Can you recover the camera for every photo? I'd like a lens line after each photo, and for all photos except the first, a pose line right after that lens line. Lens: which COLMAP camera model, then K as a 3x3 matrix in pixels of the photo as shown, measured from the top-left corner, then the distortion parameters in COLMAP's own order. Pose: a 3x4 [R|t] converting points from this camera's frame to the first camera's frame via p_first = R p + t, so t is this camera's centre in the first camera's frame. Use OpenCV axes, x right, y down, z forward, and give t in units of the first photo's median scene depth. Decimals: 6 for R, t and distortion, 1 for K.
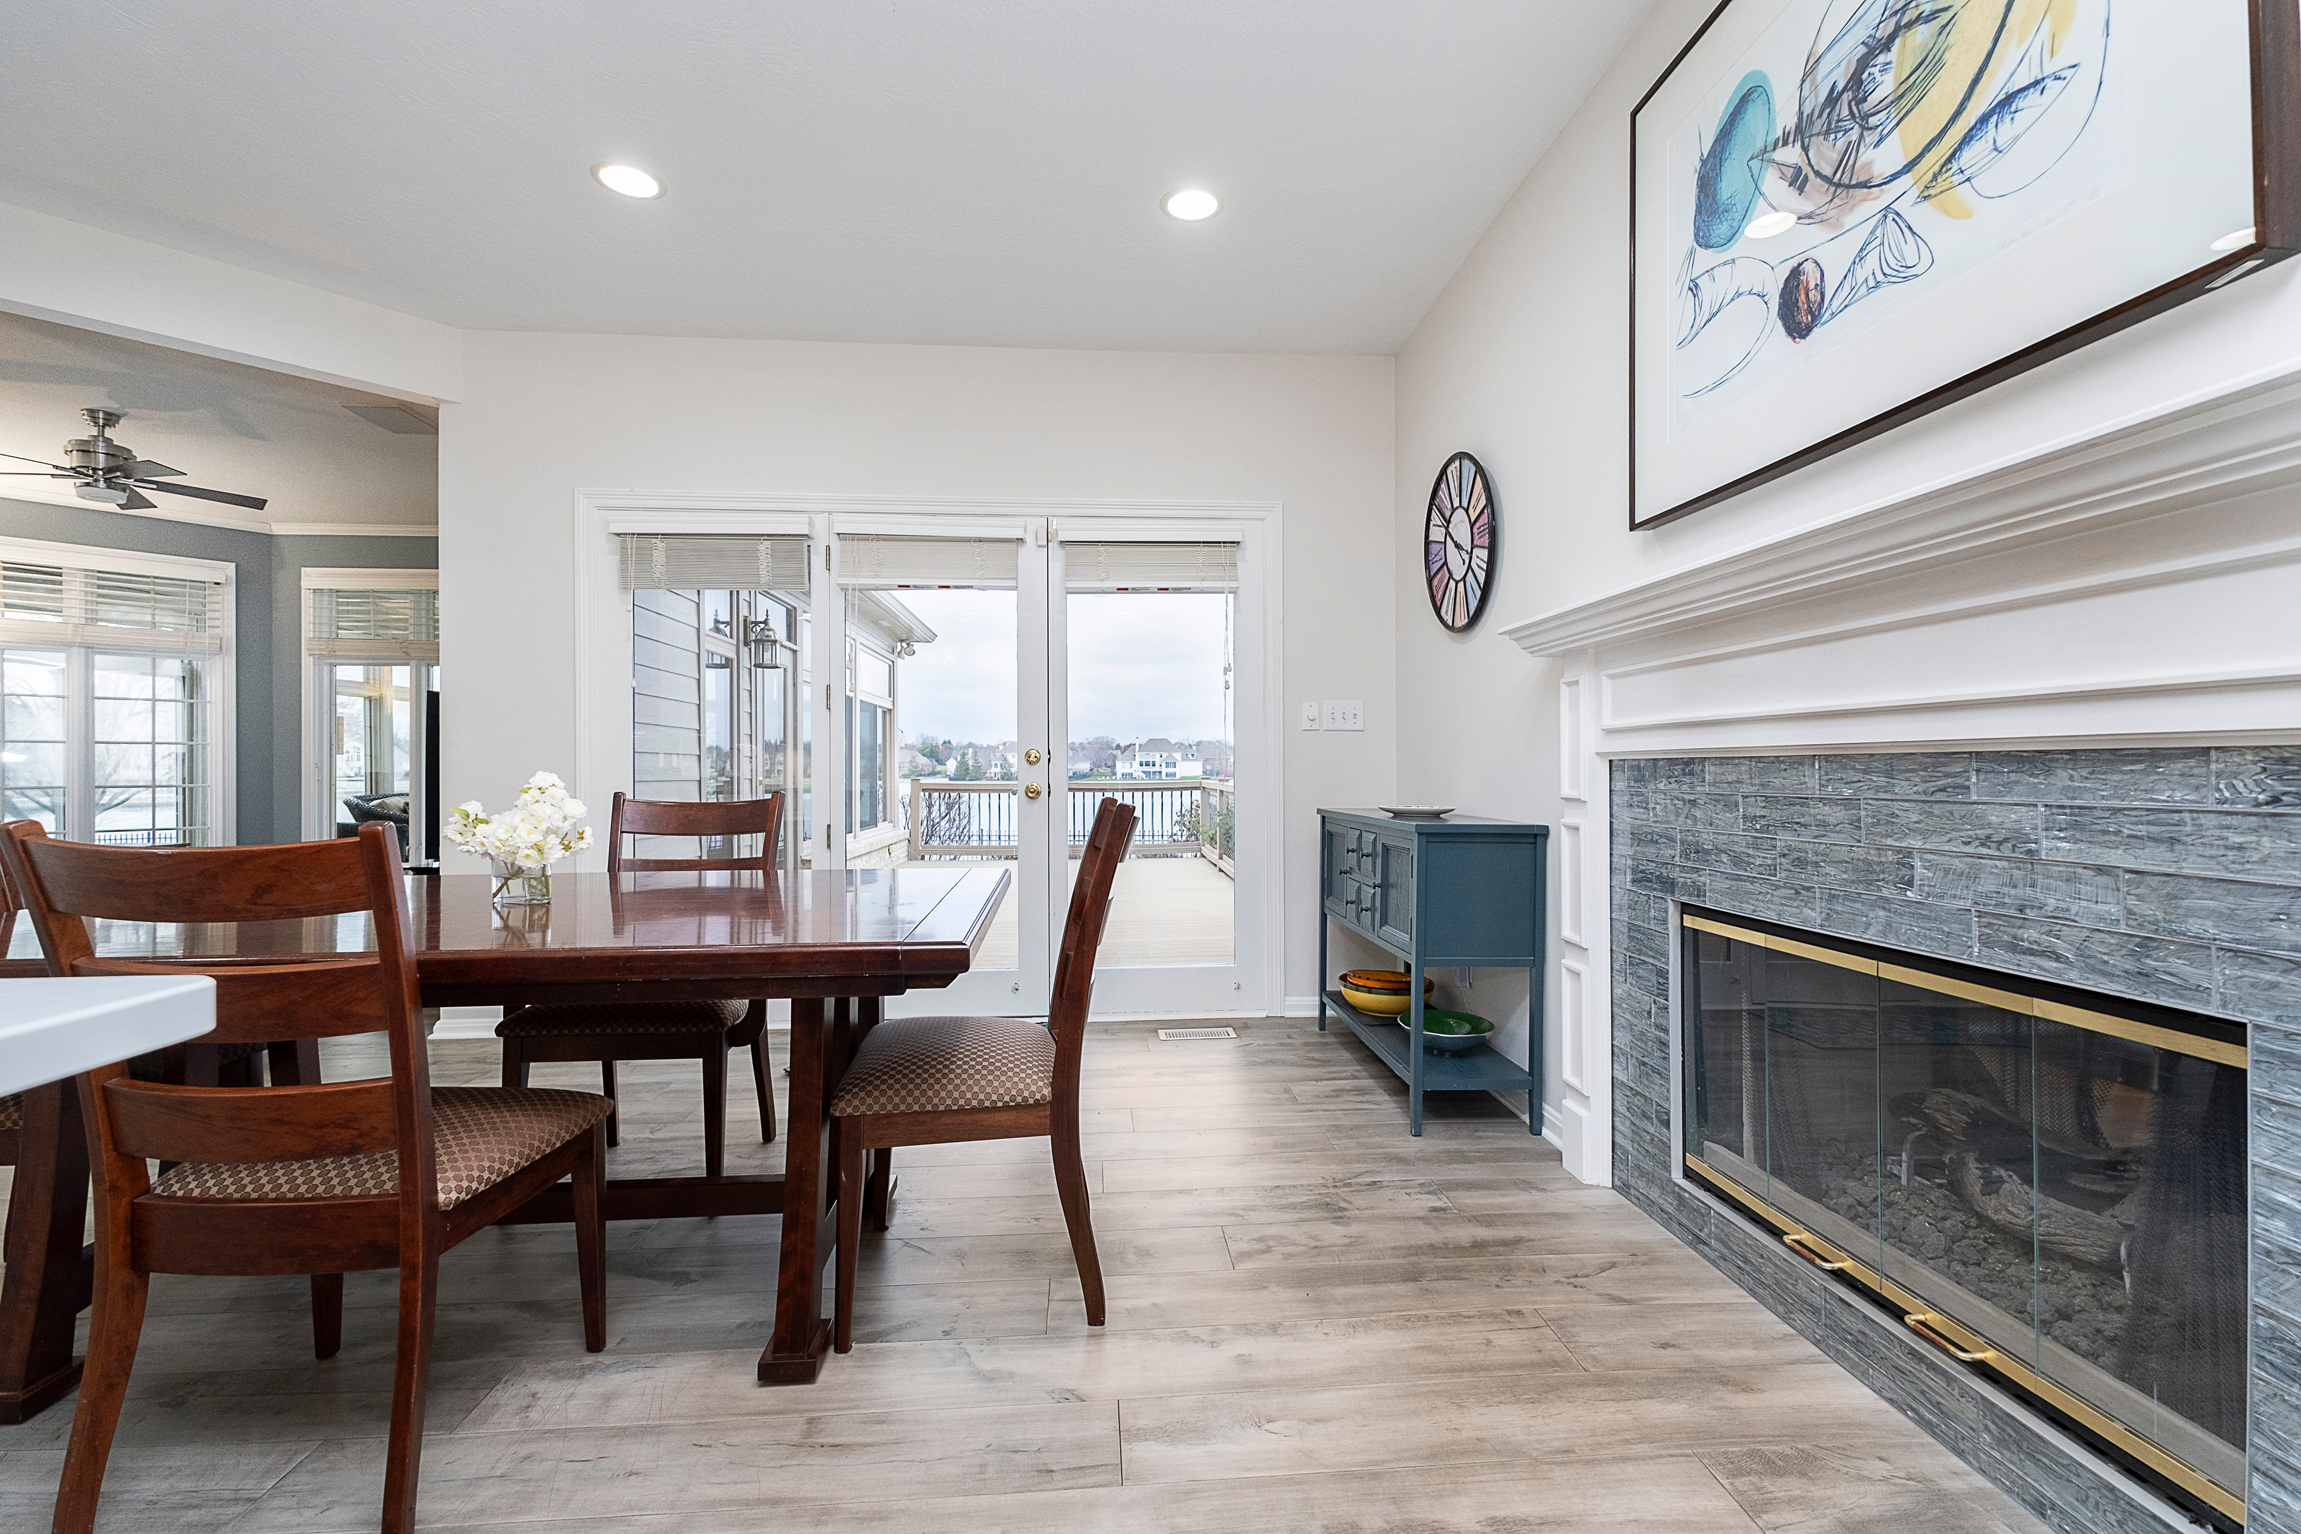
lens RADIAL K [[993.4, 0, 1150.3], [0, 993.4, 765.2], [0, 0, 1]] dist [0.003499, 0.000250]
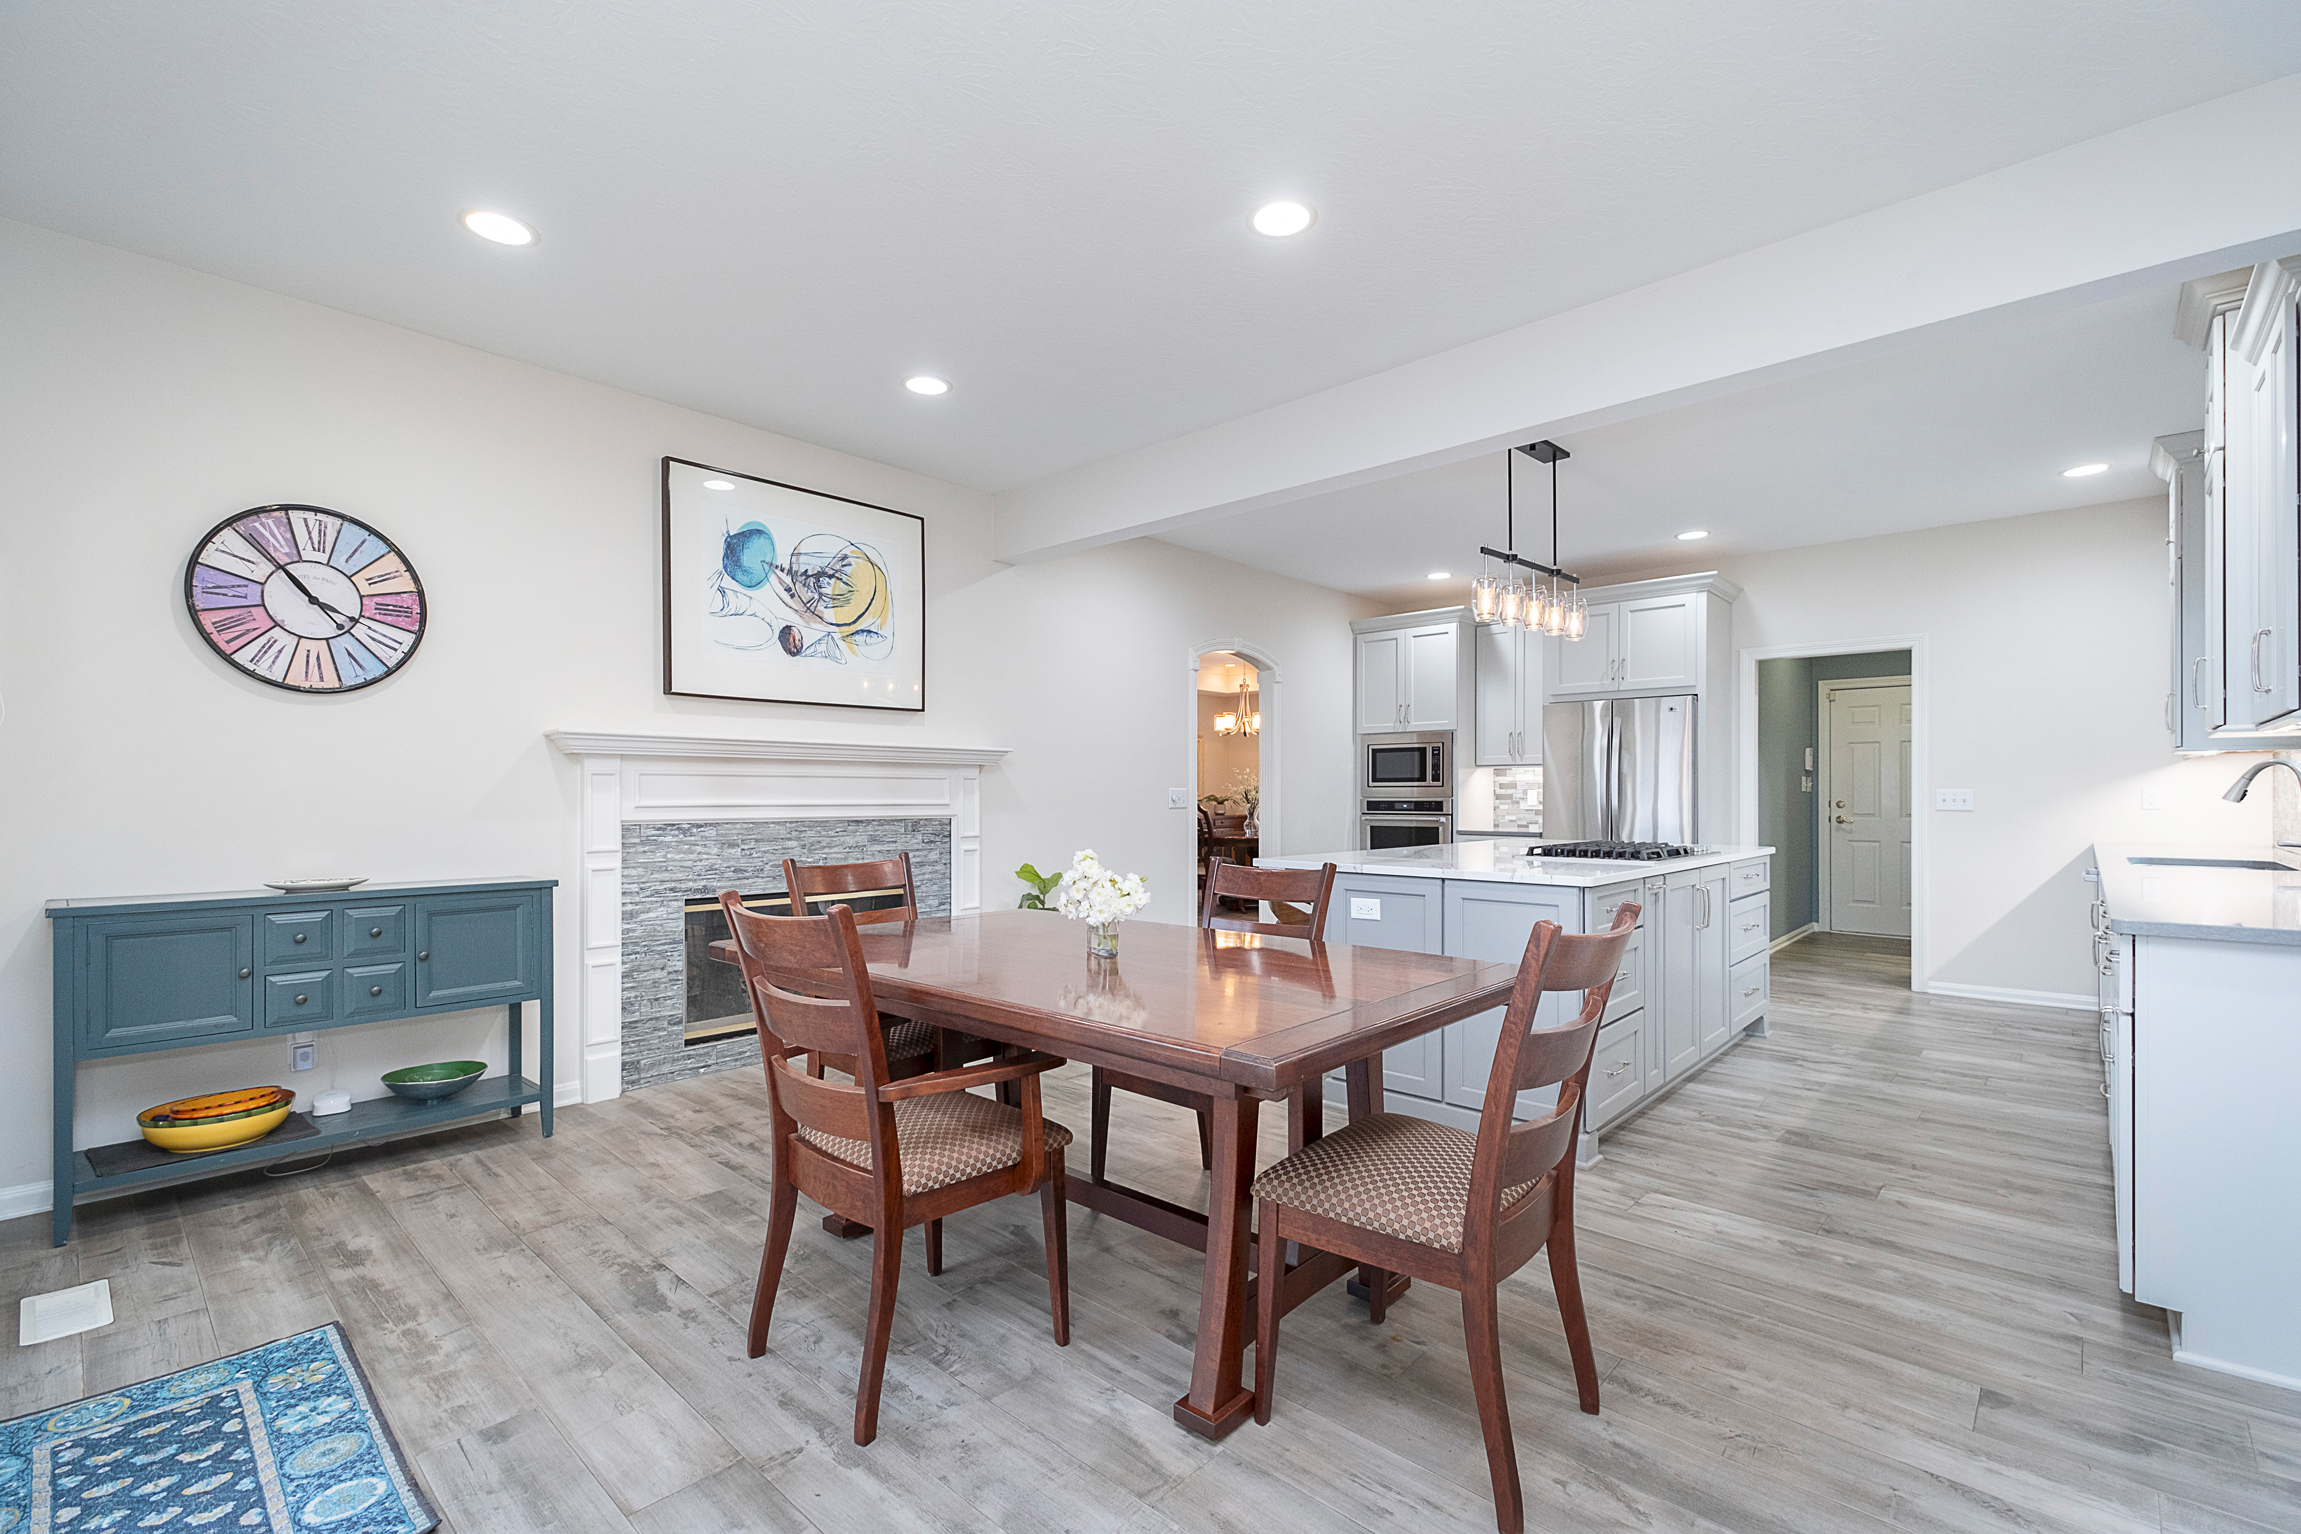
lens RADIAL K [[993.4, 0, 1144.0], [0, 993.4, 785.1], [0, 0, 1]] dist [0.003499, 0.000250]
pose [[-0.684212, 0.007286, 0.729247, -1.723927], [-0.001952, 0.999928, -0.011822, -0.071268], [-0.729281, -0.009512, -0.684148, 1.993461]]
